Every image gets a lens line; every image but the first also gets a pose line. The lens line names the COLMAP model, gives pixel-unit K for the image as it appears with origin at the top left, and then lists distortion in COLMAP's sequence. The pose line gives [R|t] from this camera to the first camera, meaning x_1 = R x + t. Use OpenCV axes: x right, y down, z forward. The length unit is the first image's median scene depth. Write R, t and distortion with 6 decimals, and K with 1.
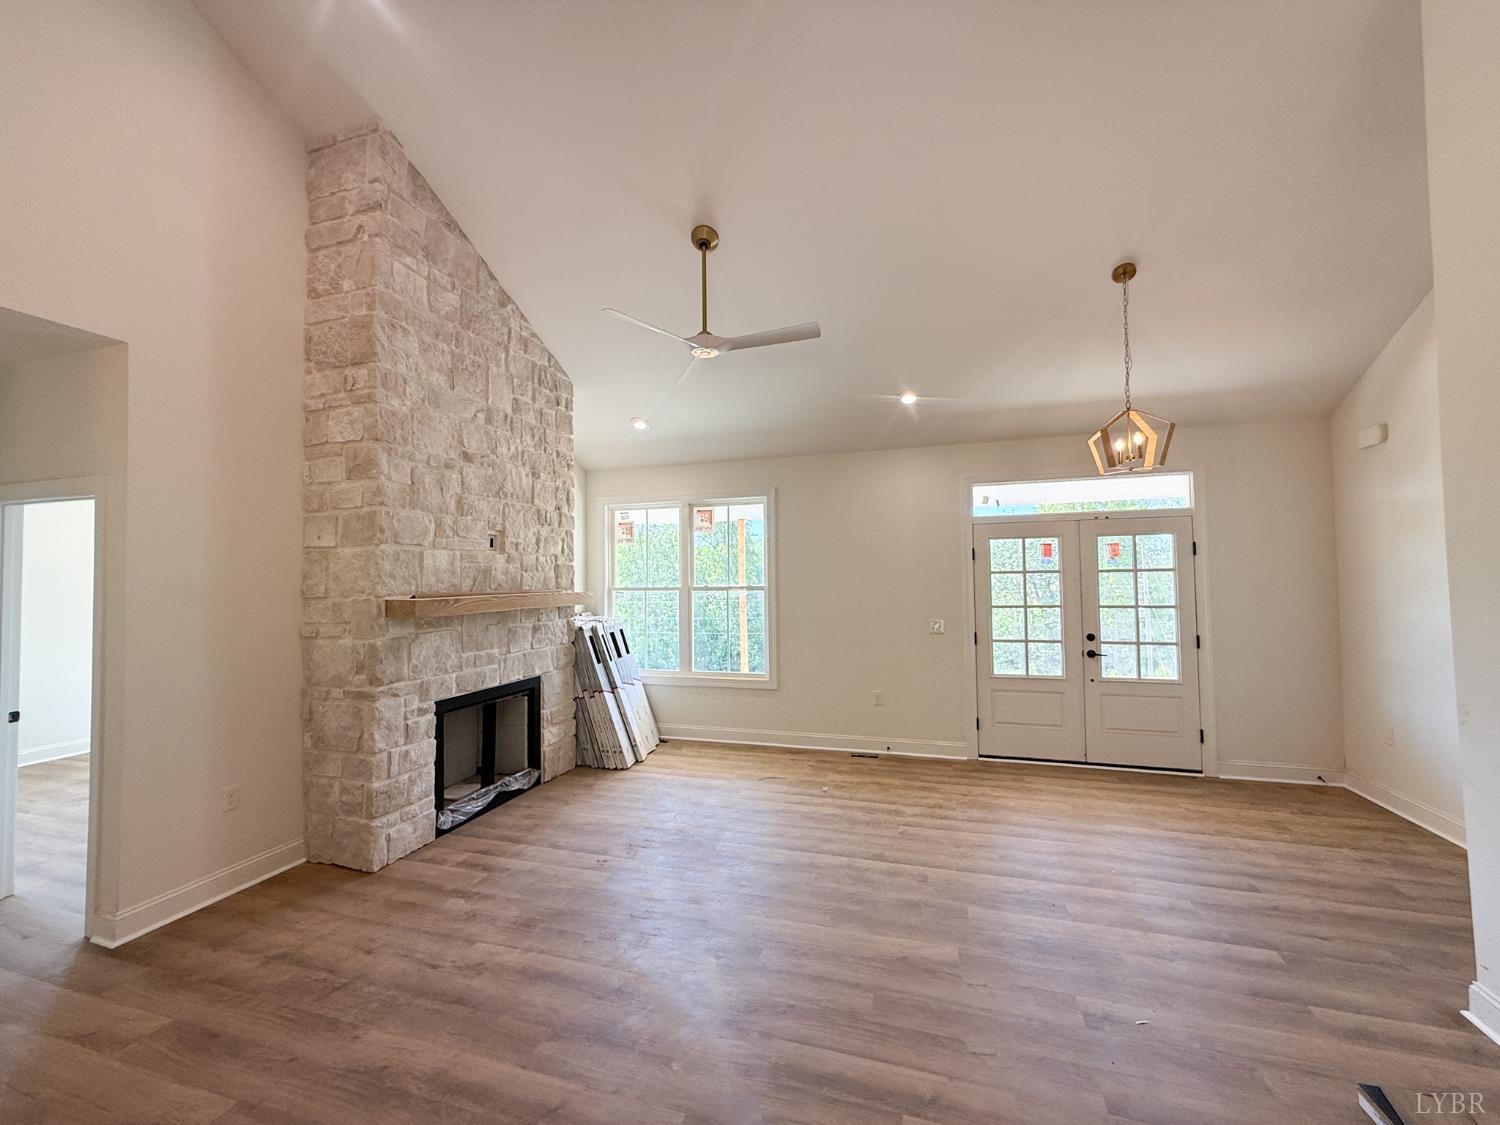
lens RADIAL K [[600.6, 0, 745.6], [0, 600.6, 560.8], [0, 0, 1]] dist [0.008724, -0.002434]
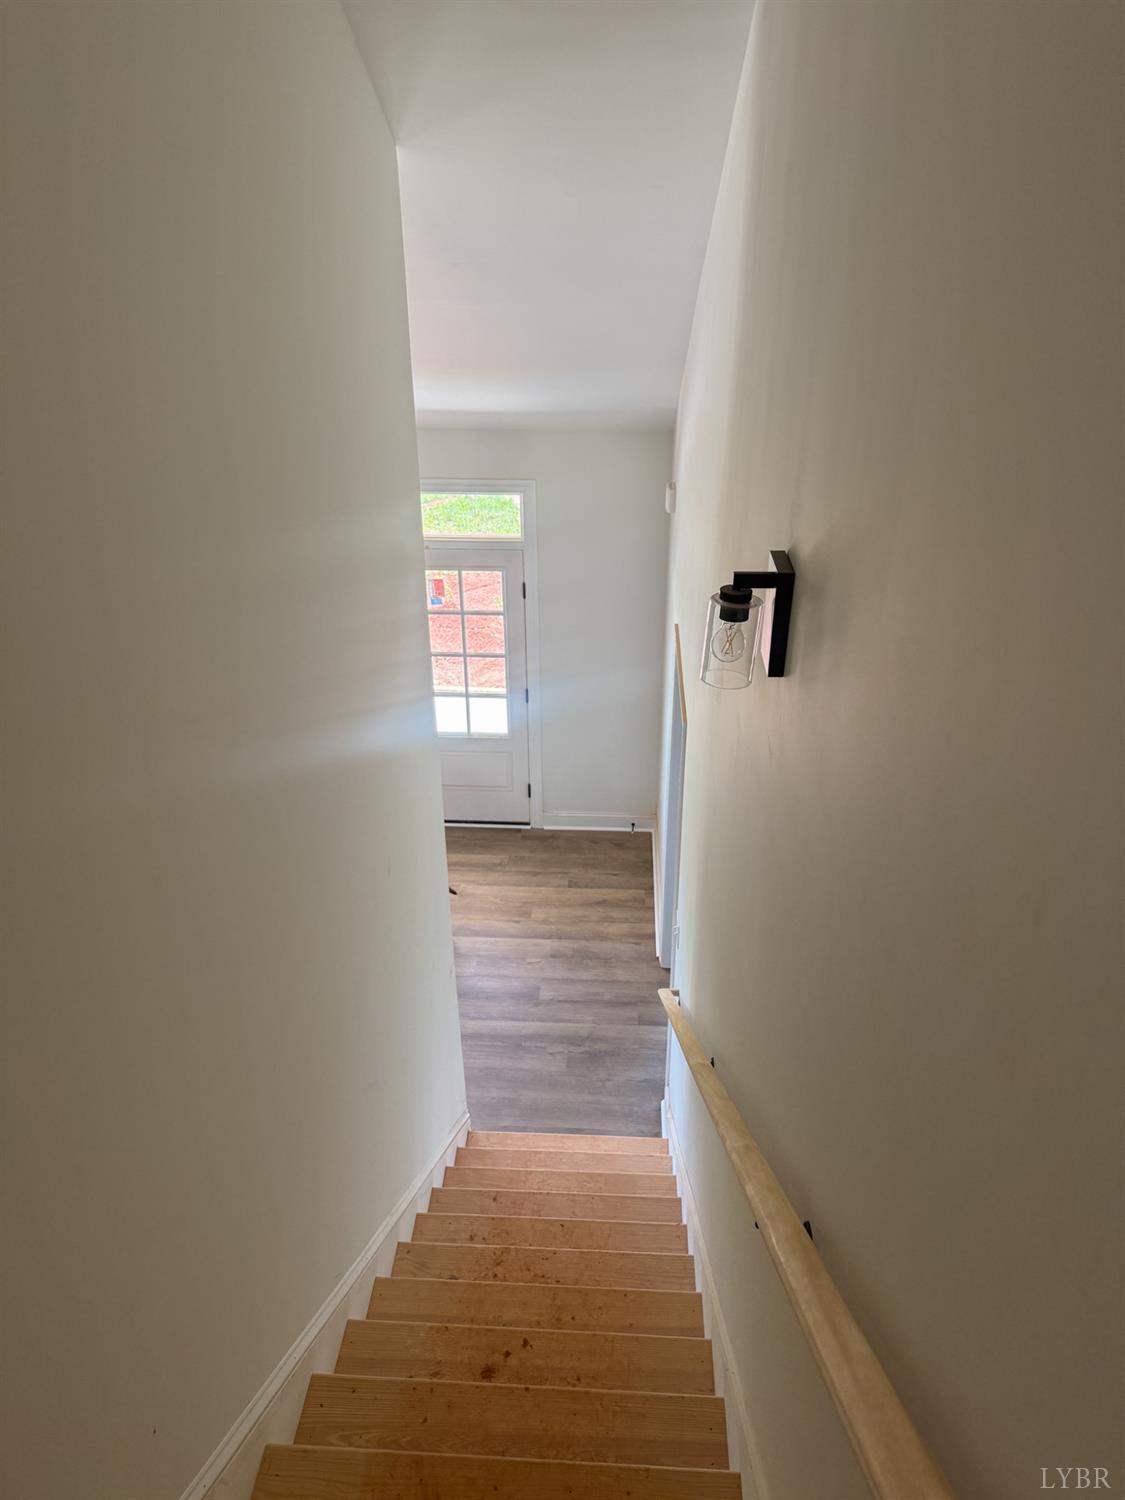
lens RADIAL K [[1054.3, 0, 566.3], [0, 1054.3, 740.2], [0, 0, 1]] dist [0.060842, -0.075728]
pose [[0.968313, -0.105042, 0.226573, 0.538181], [-0.019488, 0.872694, 0.487878, -0.618799], [-0.248977, -0.476834, 0.842995, -0.335712]]
